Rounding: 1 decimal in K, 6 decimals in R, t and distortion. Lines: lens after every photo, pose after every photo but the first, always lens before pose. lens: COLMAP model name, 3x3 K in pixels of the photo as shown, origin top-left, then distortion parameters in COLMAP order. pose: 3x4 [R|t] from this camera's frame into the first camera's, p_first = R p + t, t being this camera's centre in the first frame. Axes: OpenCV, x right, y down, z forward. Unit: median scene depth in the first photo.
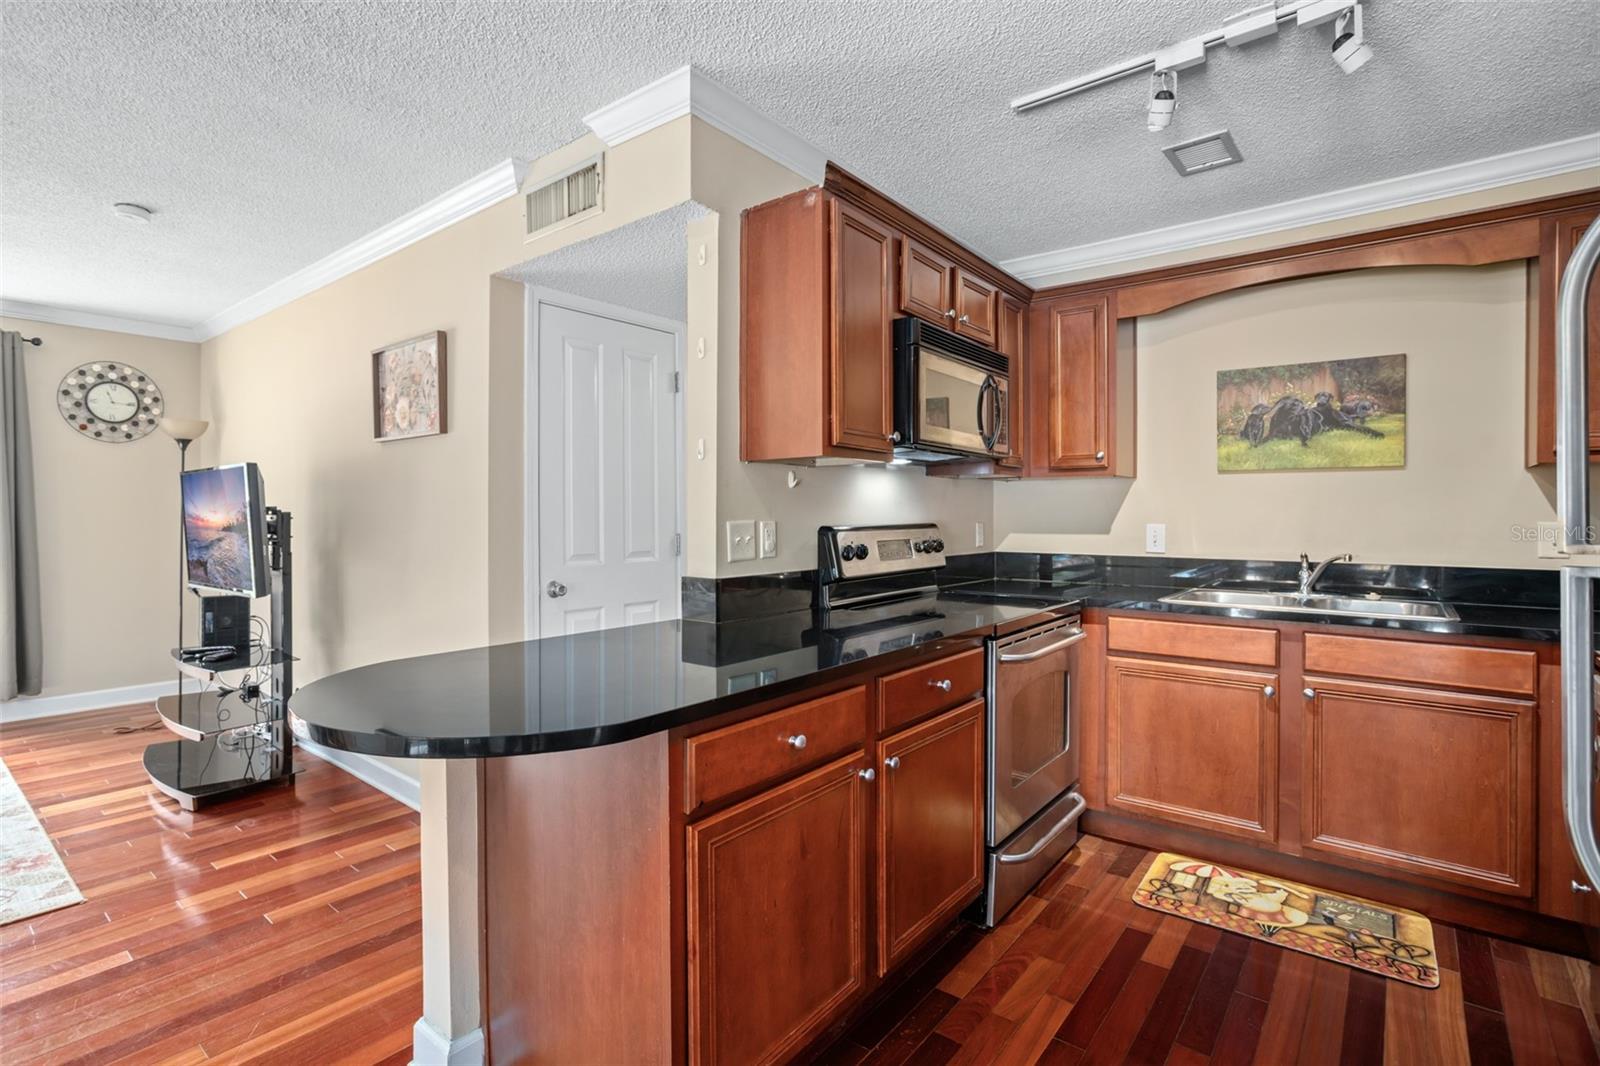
lens RADIAL K [[772.6, 0, 809.7], [0, 772.6, 519.9], [0, 0, 1]] dist [-0.019313, 0.009163]
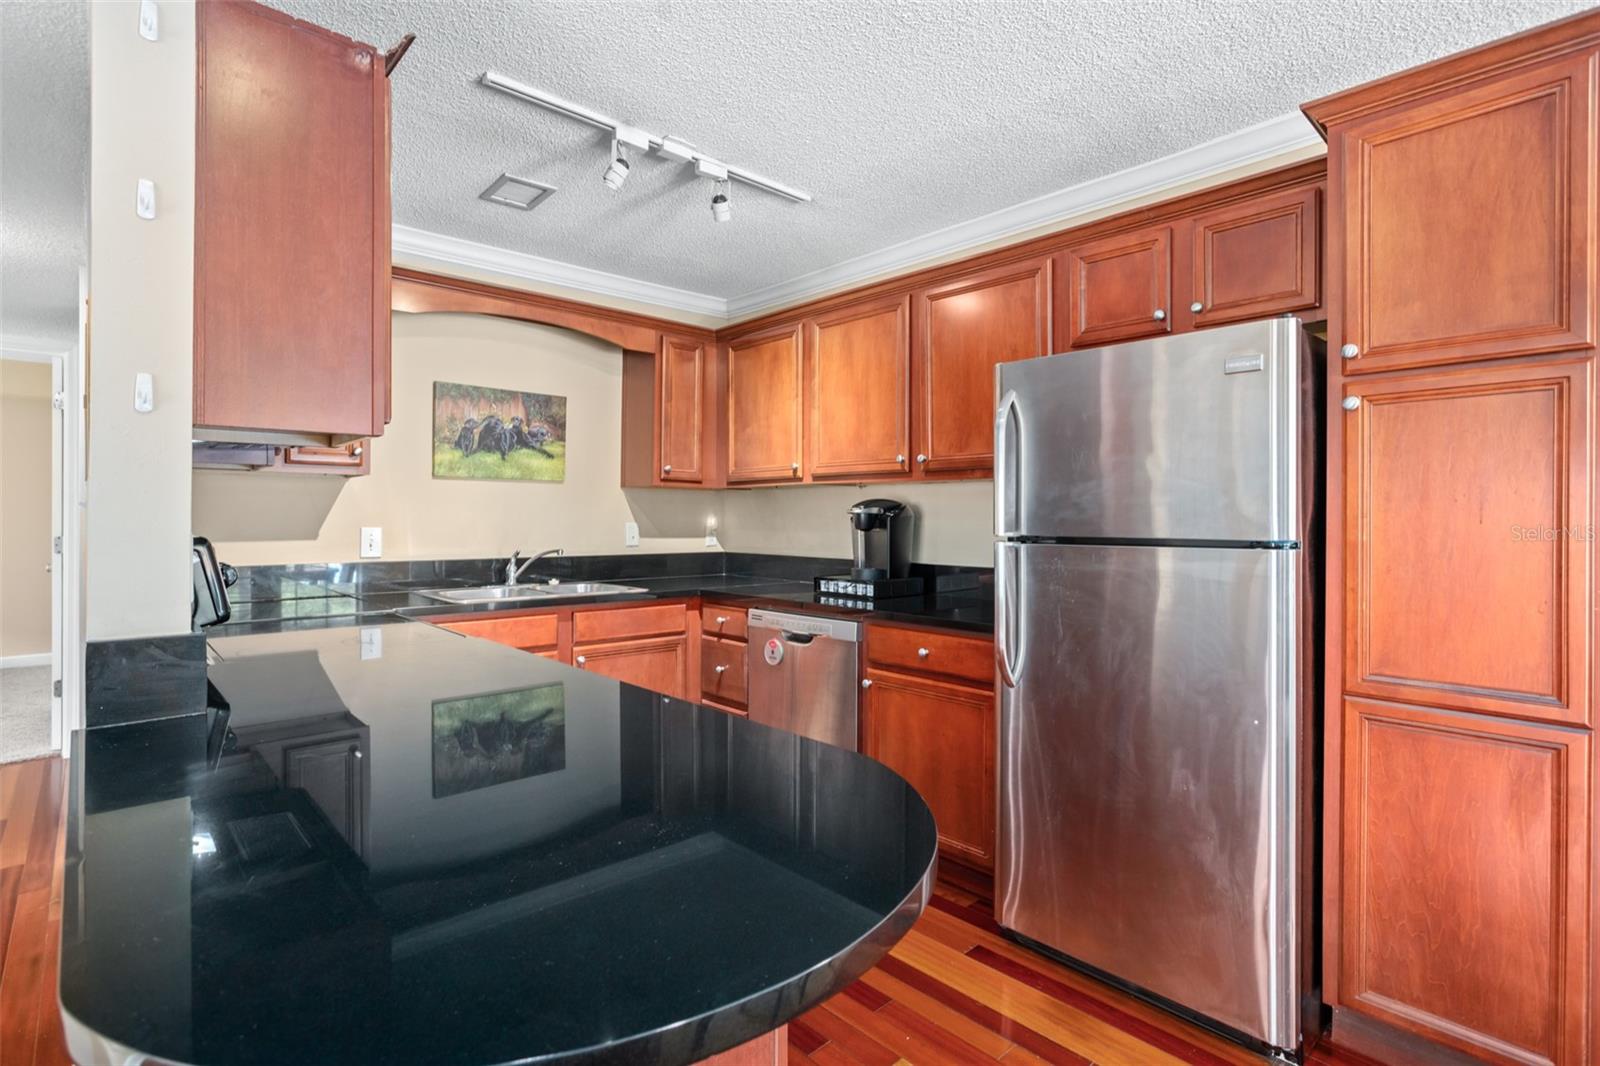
lens RADIAL K [[772.6, 0, 790.4], [0, 772.6, 518.5], [0, 0, 1]] dist [-0.019313, 0.009163]
pose [[0.153183, 0.000251, 0.988198, -0.478165], [0.007575, 0.999970, -0.001428, -0.001512], [-0.988169, 0.007704, 0.153177, 0.405544]]
